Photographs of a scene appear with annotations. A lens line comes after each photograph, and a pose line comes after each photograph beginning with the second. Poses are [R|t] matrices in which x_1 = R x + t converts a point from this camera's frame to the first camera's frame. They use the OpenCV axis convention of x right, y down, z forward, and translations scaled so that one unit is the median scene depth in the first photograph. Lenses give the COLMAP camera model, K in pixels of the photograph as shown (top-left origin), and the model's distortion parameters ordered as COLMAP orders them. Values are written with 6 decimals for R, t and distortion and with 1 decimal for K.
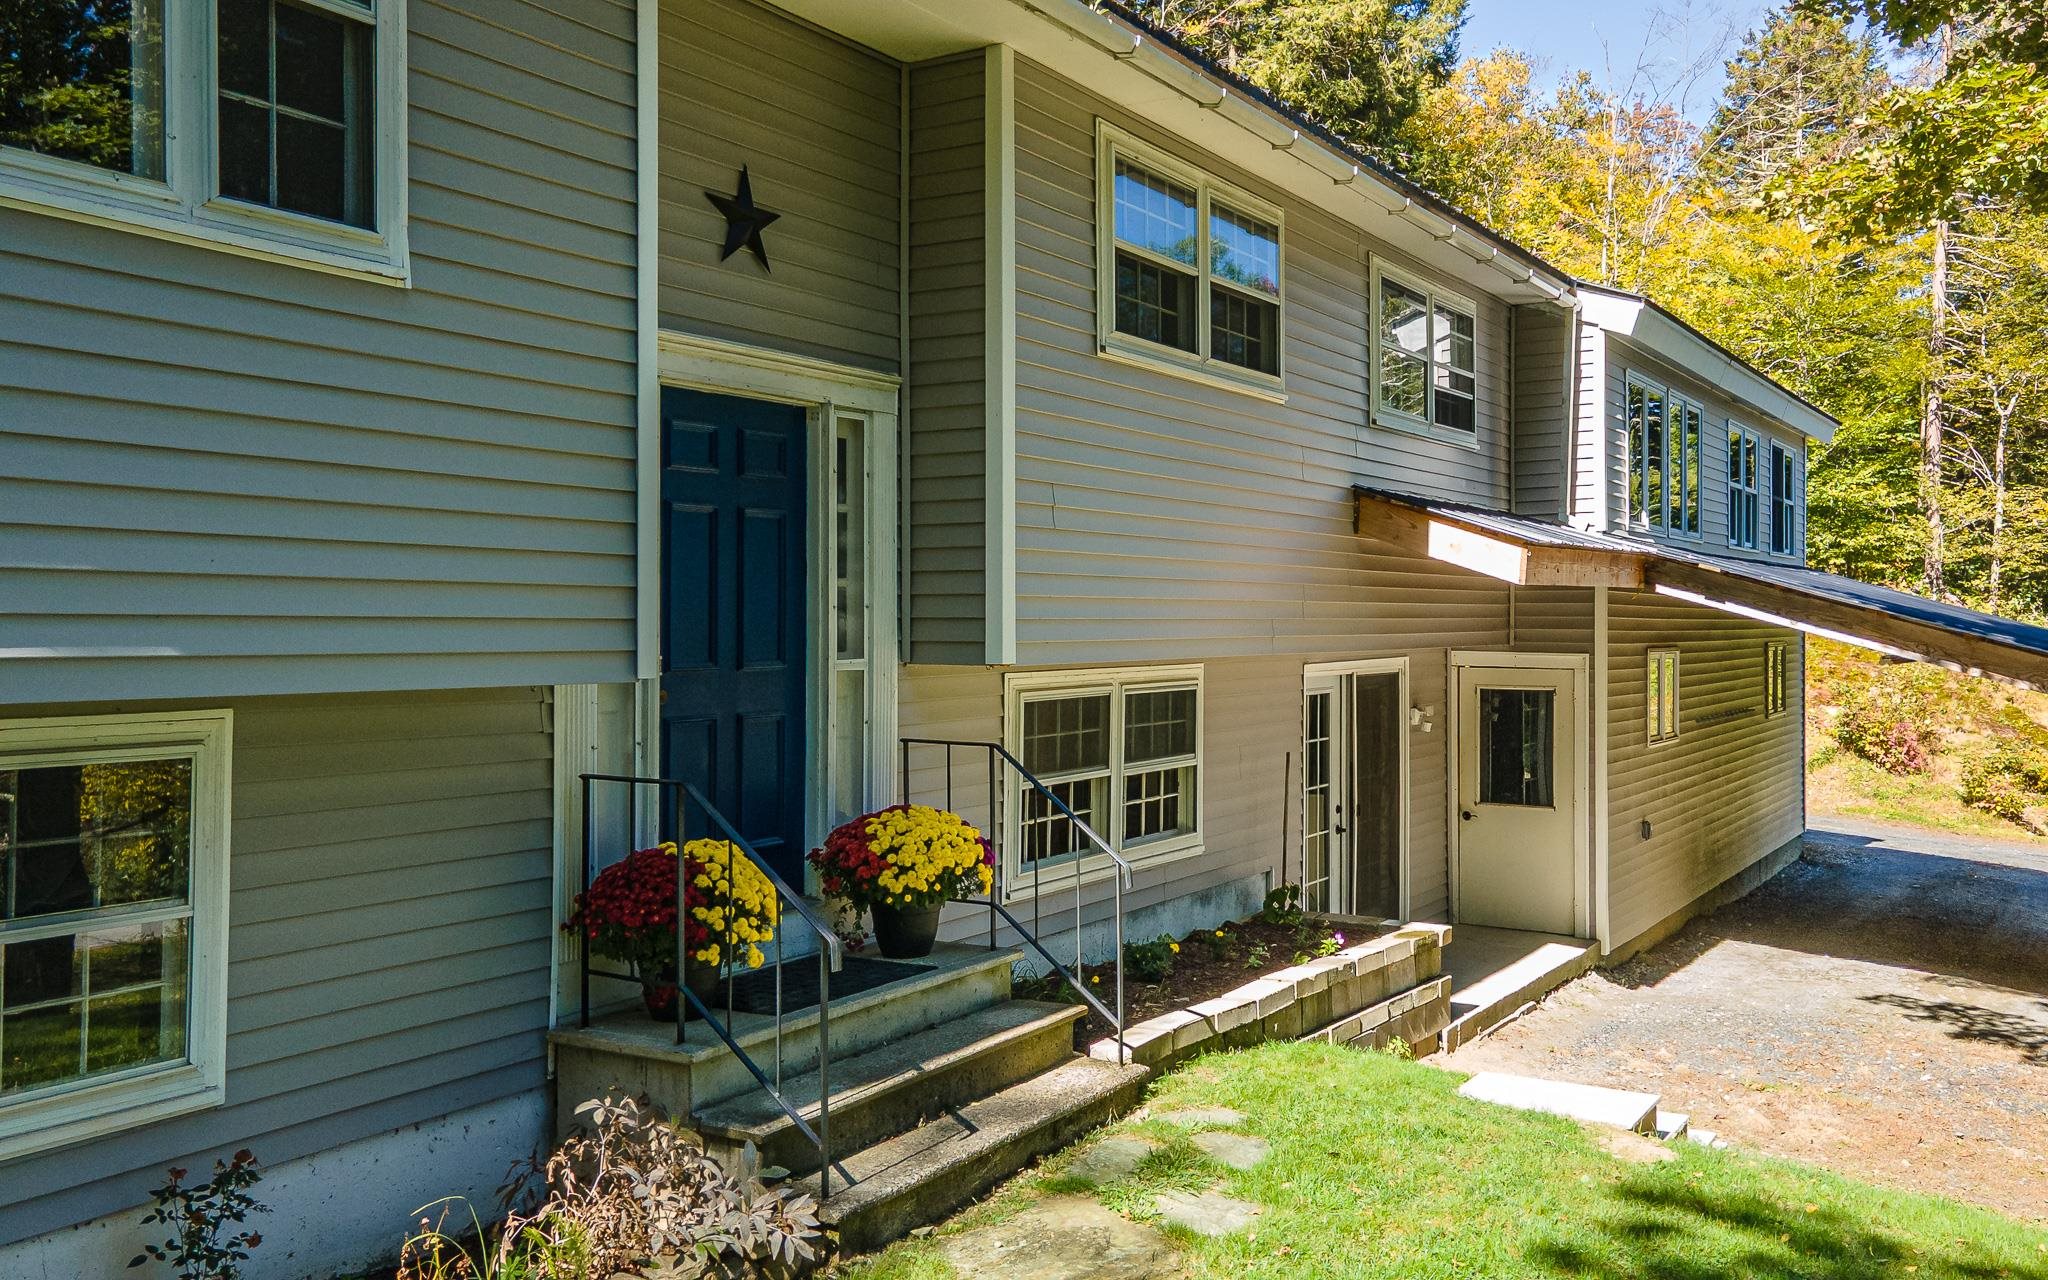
lens RADIAL K [[1649.8, 0, 1112.5], [0, 1649.8, 618.4], [0, 0, 1]] dist [-0.004851, 0.004167]
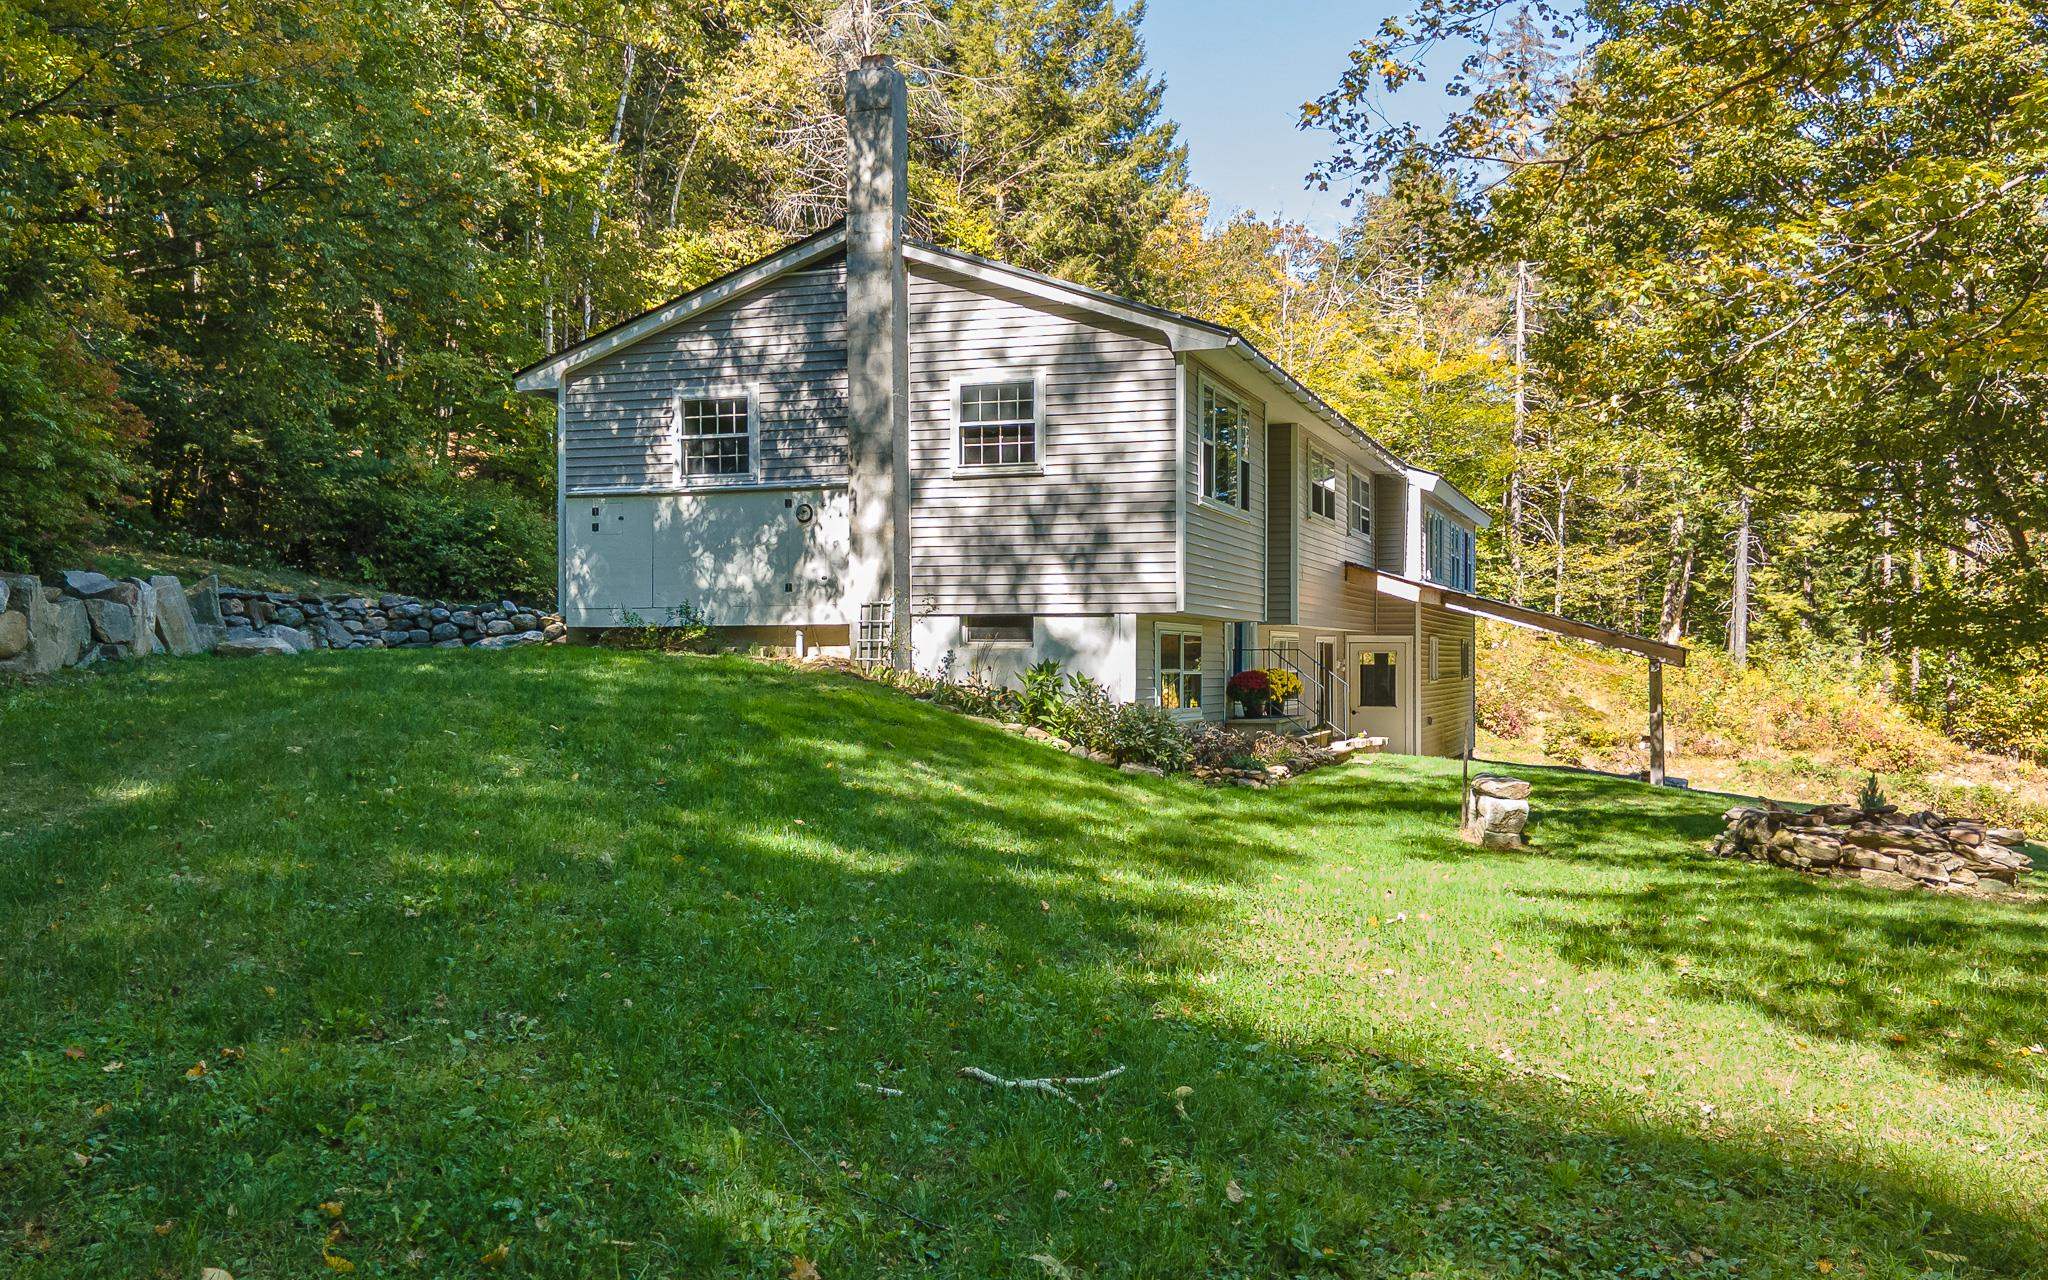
lens RADIAL K [[1700.0, 0, 1023.2], [0, 1700.0, 678.2], [0, 0, 1]] dist [0.016906, 0.043908]
pose [[0.980157, -0.007265, 0.198089, -0.189957], [0.005281, 0.999930, 0.010545, 0.014913], [-0.198152, -0.009290, 0.980127, -0.316742]]
